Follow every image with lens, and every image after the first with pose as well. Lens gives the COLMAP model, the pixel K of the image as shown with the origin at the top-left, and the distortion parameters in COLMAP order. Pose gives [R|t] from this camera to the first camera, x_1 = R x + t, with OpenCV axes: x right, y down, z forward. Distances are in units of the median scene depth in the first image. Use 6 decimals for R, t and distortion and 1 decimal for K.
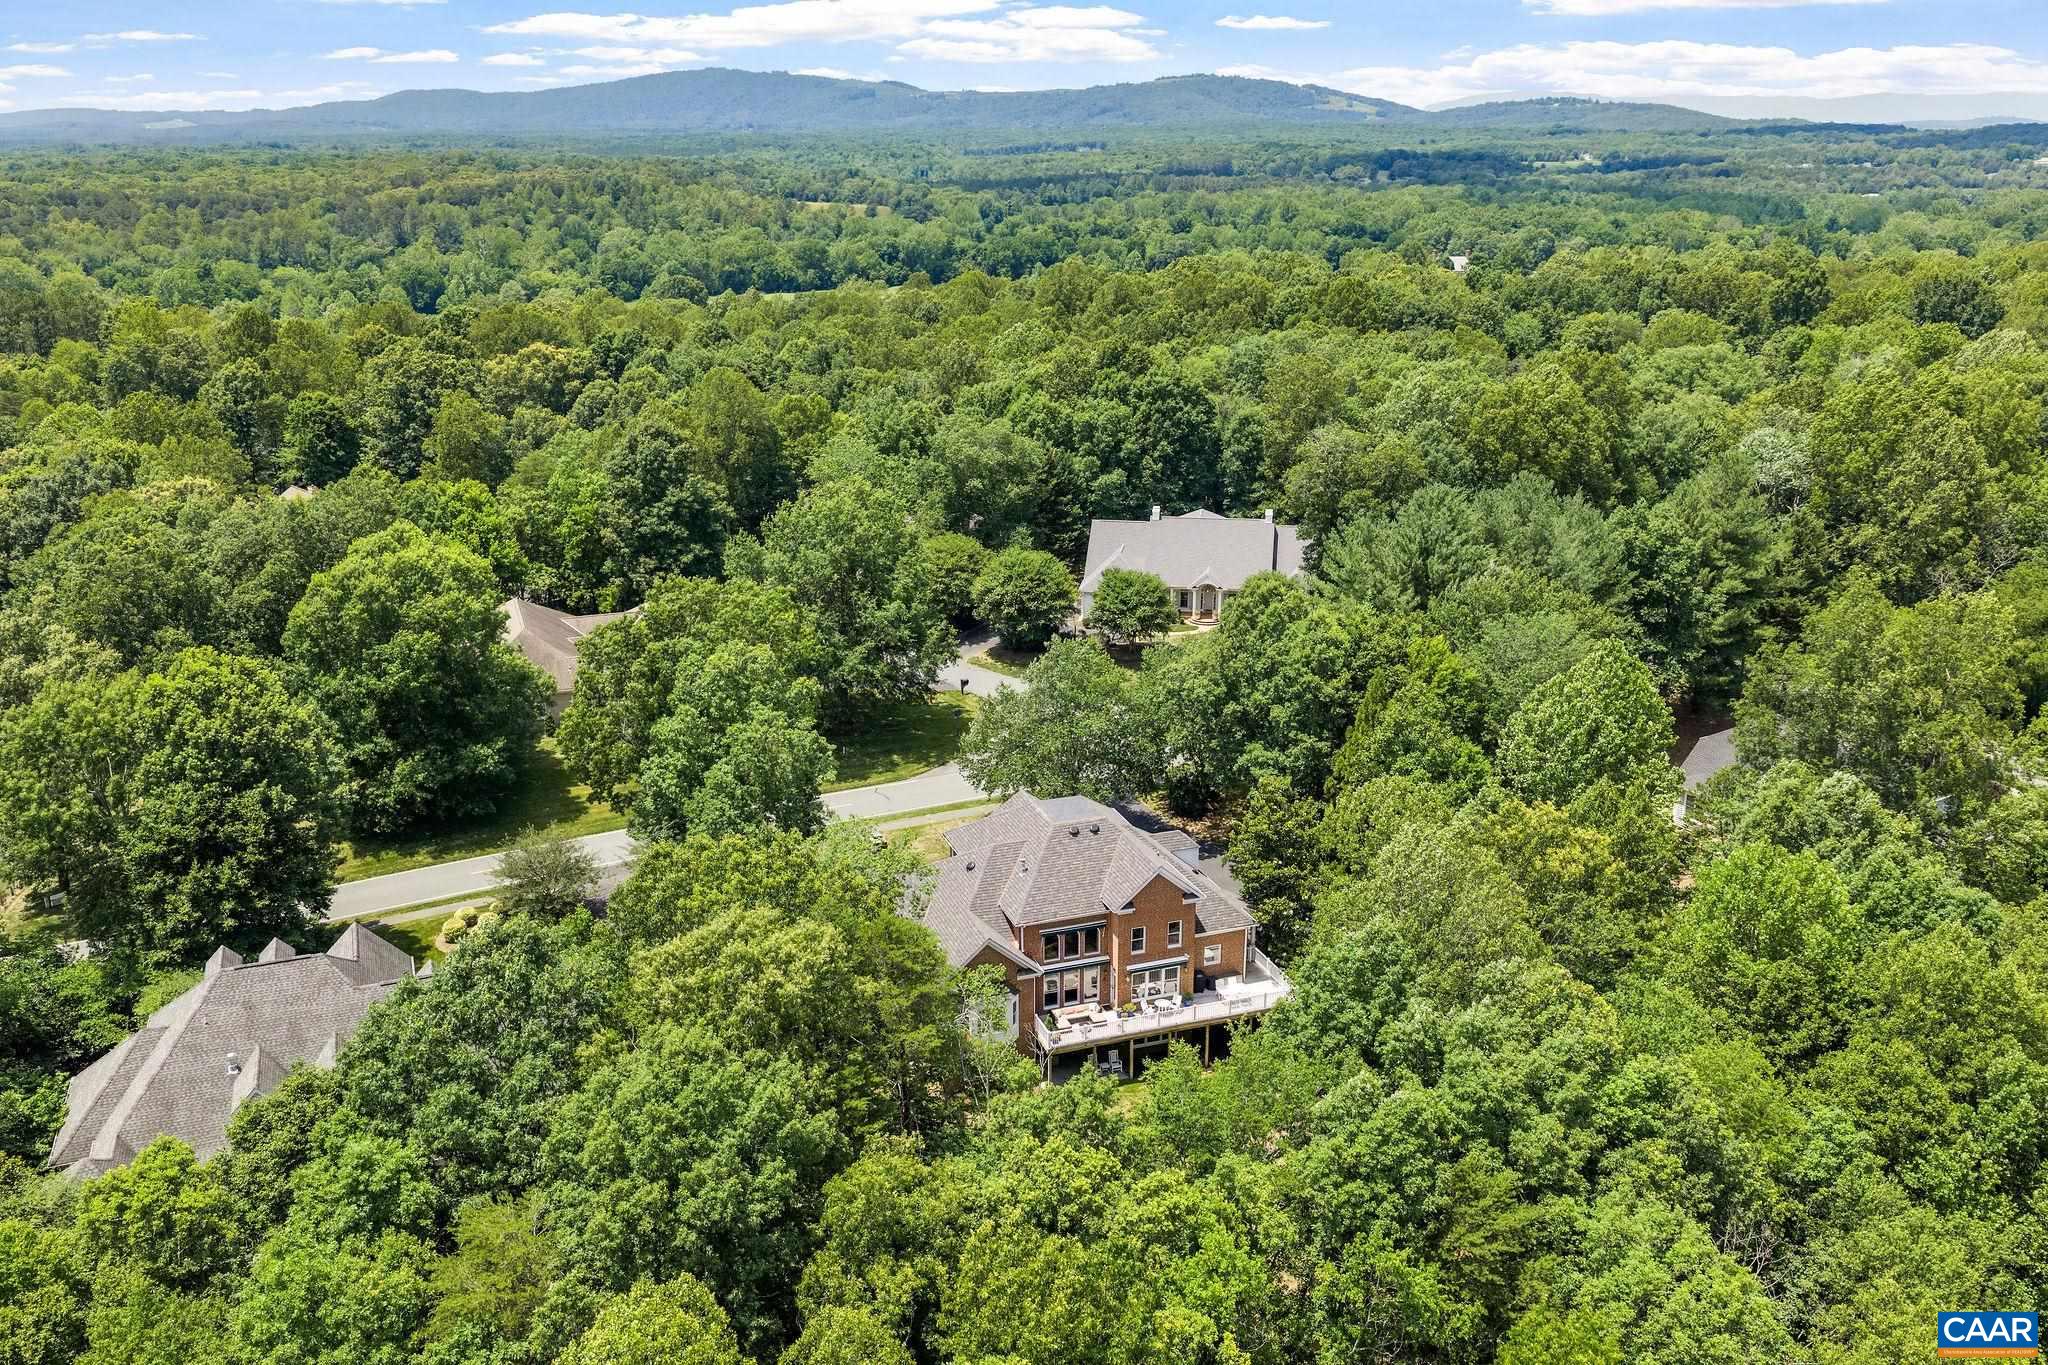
lens RADIAL K [[1698.4, 0, 1024.0], [0, 1698.4, 682.5], [0, 0, 1]] dist [-0.004430, -0.006200]
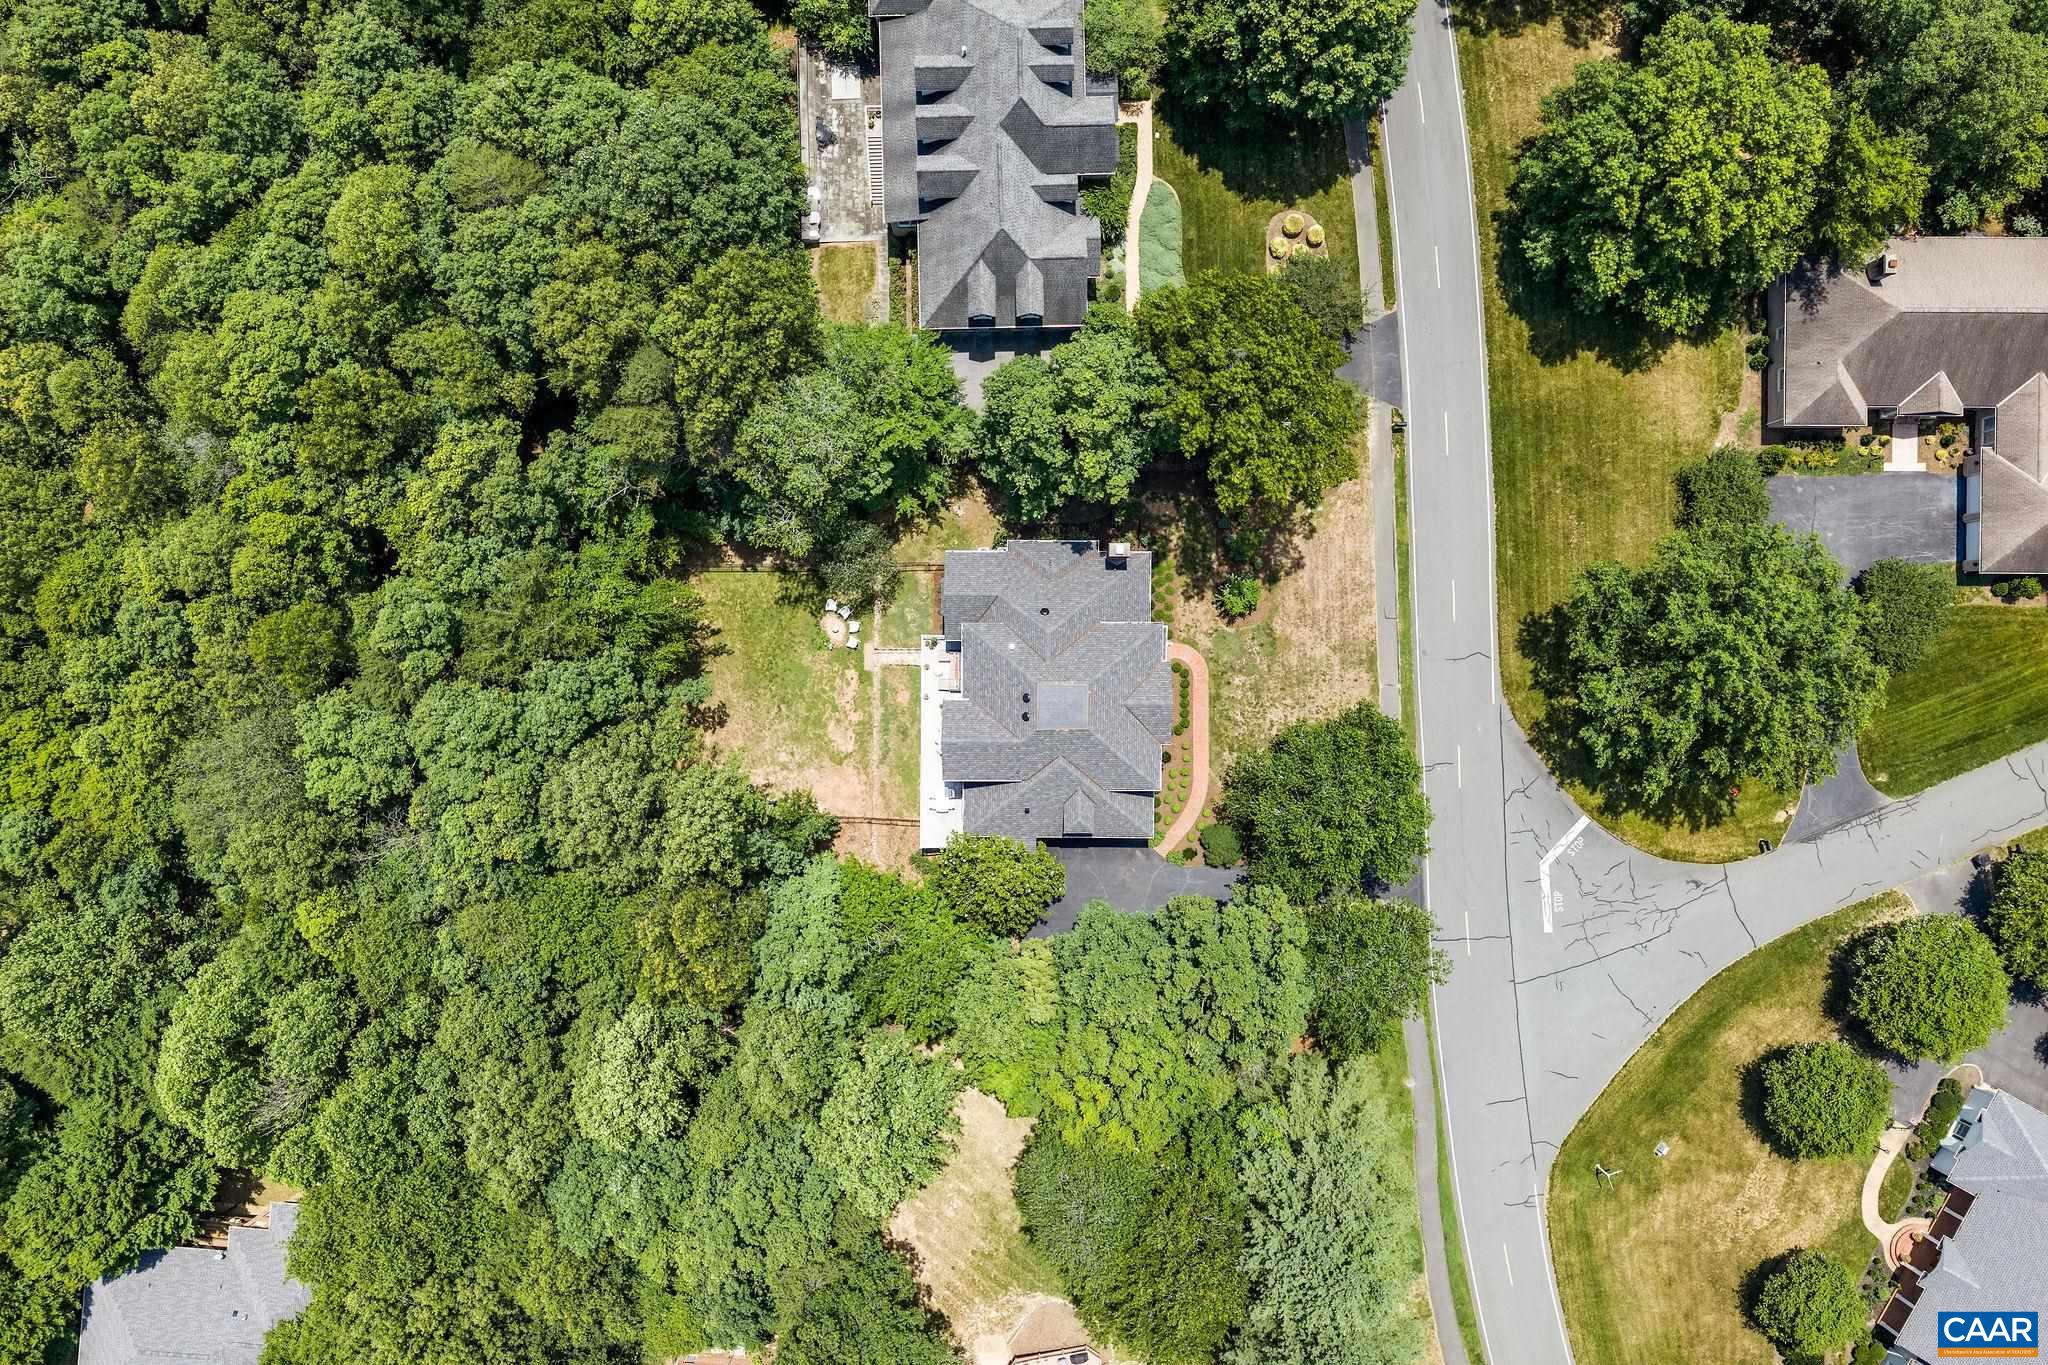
lens RADIAL K [[1698.4, 0, 1024.0], [0, 1698.4, 682.5], [0, 0, 1]] dist [-0.004430, -0.006200]
pose [[-0.340621, 0.940178, 0.006531, 0.012064], [-0.286471, -0.110398, 0.951707, -0.992414], [0.895495, 0.322301, 0.306938, 0.620906]]
